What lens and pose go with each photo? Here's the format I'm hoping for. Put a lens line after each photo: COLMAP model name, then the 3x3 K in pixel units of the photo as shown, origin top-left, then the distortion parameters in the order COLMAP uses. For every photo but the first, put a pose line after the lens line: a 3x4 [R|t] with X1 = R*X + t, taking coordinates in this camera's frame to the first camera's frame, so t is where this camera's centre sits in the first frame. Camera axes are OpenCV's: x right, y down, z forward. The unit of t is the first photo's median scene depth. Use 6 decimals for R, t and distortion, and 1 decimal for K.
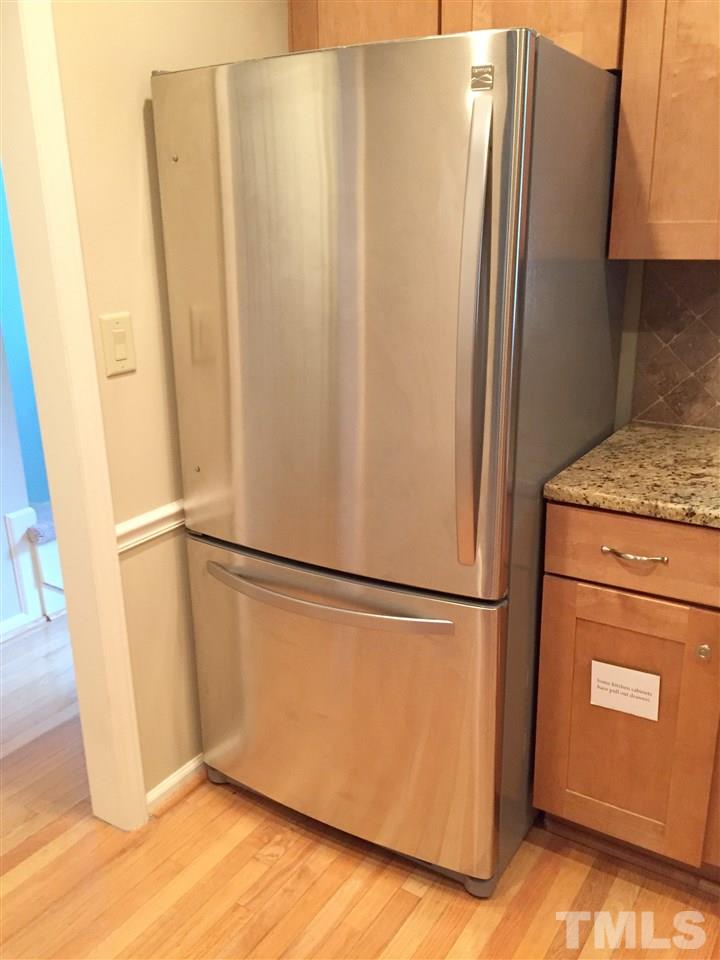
lens RADIAL K [[805.6, 0, 360.0], [0, 805.6, 480.0], [0, 0, 1]] dist [0.052746, -0.077609]
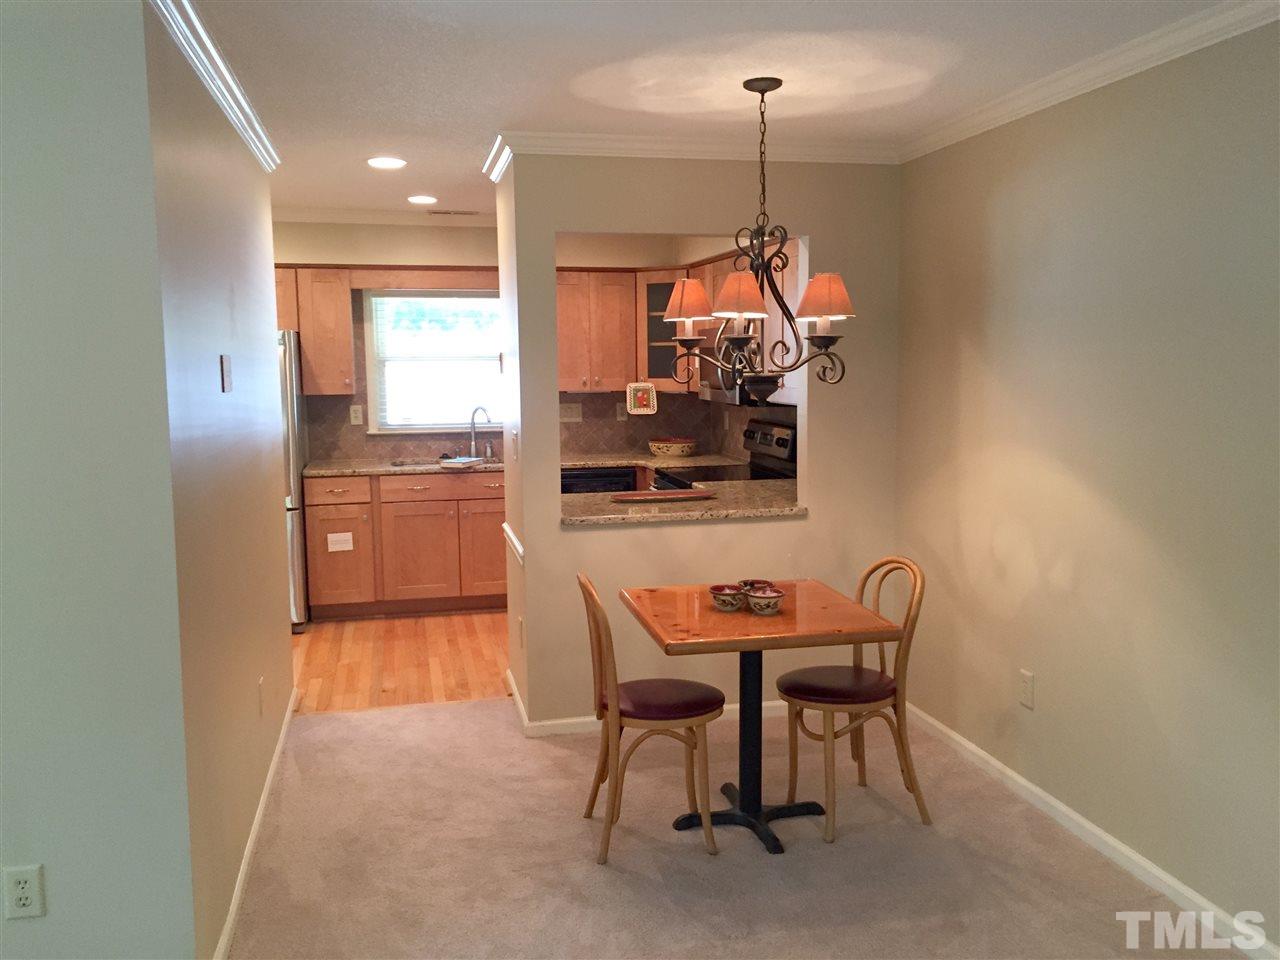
lens RADIAL K [[1074.2, 0, 640.0], [0, 1074.2, 480.0], [0, 0, 1]] dist [0.052746, -0.077609]
pose [[0.697851, -0.070565, 0.712759, -1.593054], [0.205875, 0.972902, -0.105249, 0.653773], [-0.686017, 0.220187, 0.693468, -2.347733]]
